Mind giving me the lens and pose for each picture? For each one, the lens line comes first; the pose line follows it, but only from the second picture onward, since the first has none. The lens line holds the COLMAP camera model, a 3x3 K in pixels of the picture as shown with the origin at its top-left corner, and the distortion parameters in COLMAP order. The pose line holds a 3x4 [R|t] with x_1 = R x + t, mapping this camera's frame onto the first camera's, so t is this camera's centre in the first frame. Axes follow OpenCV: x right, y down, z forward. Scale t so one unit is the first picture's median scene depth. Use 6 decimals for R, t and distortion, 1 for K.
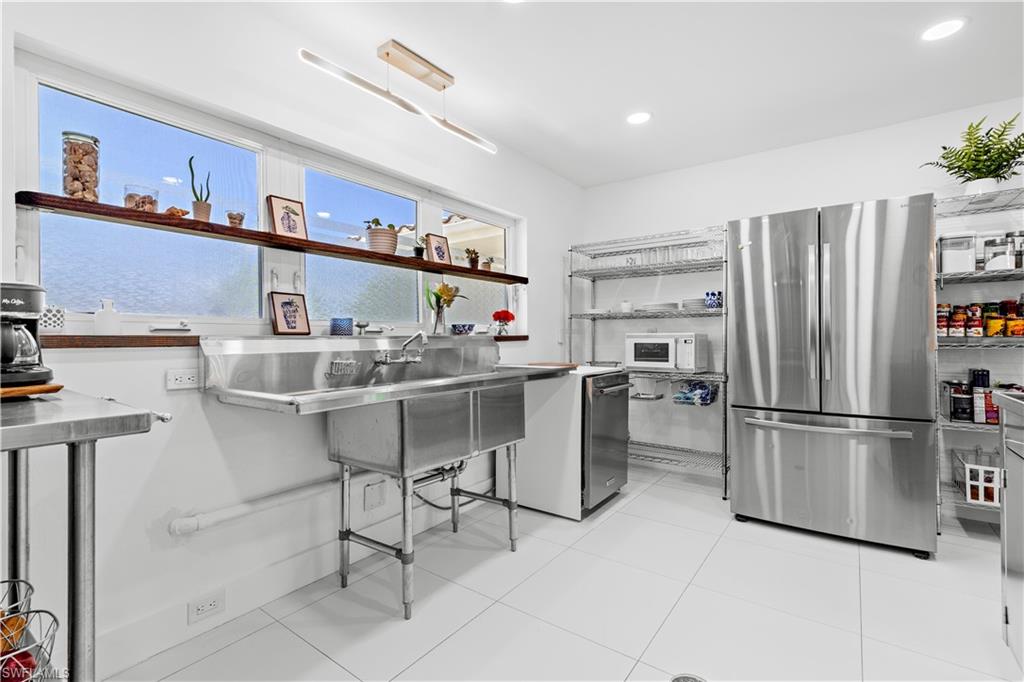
lens RADIAL K [[460.0, 0, 505.6], [0, 460.0, 338.8], [0, 0, 1]] dist [0.004586, -0.000853]
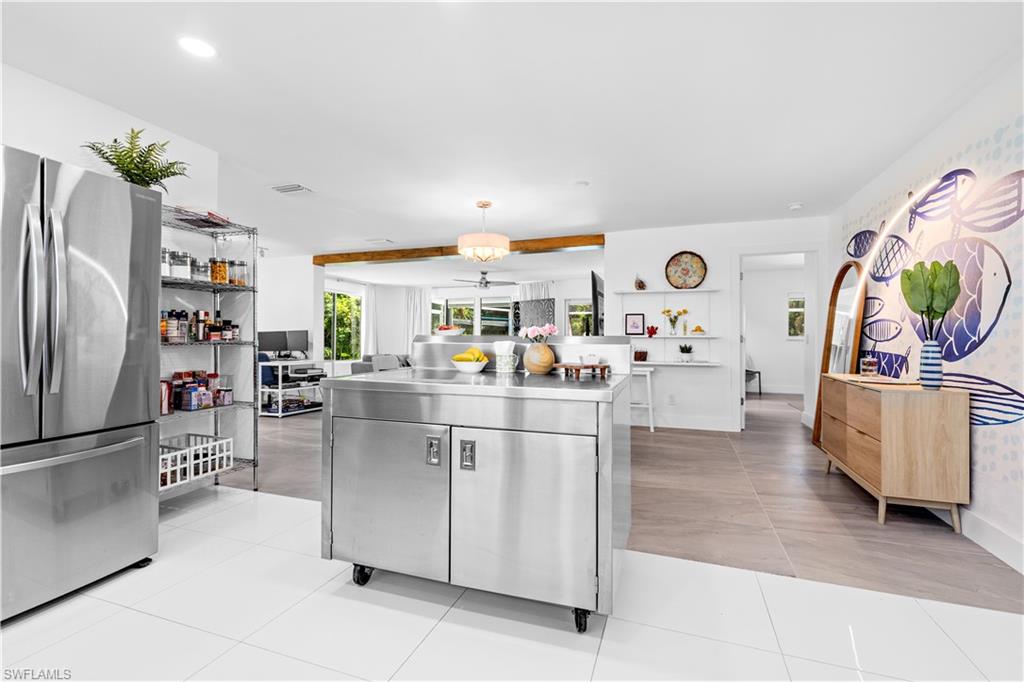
lens RADIAL K [[460.0, 0, 519.1], [0, 460.0, 337.4], [0, 0, 1]] dist [0.004586, -0.000853]
pose [[-0.303678, 0.003440, 0.952768, -0.283914], [-0.007051, 0.999958, -0.005858, 0.001639], [-0.952749, -0.008497, -0.303641, 0.568538]]
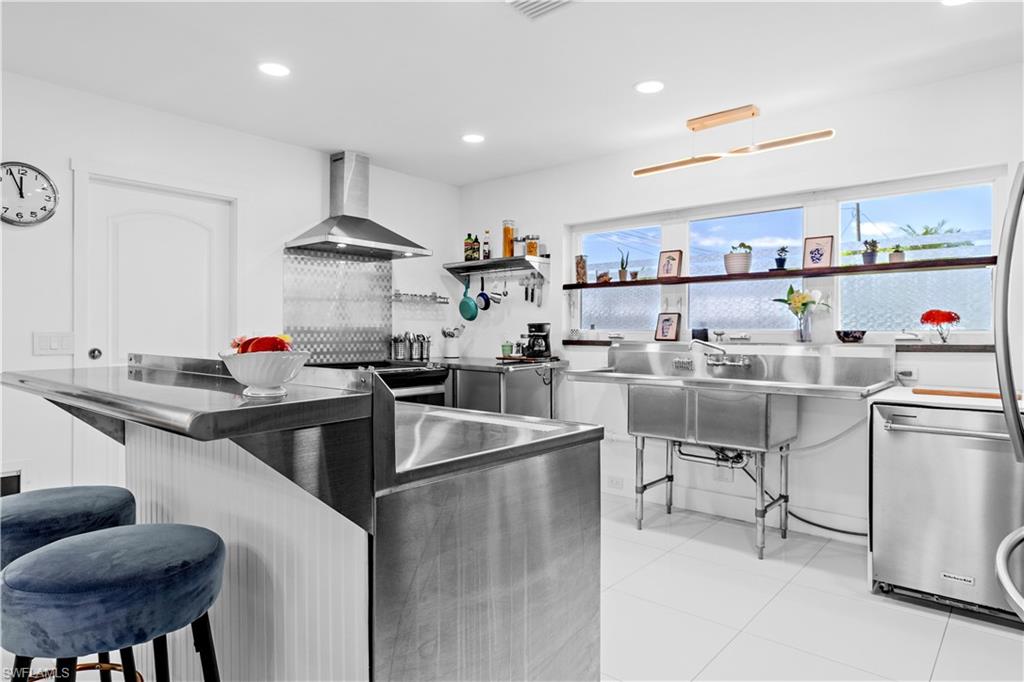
lens RADIAL K [[606.3, 0, 527.4], [0, 606.3, 336.8], [0, 0, 1]] dist [0.009717, 0.000187]
pose [[-0.055971, 0.014542, -0.998326, 1.465909], [-0.001840, 0.999891, 0.014668, -0.046568], [0.998431, 0.002658, -0.055939, 0.602253]]
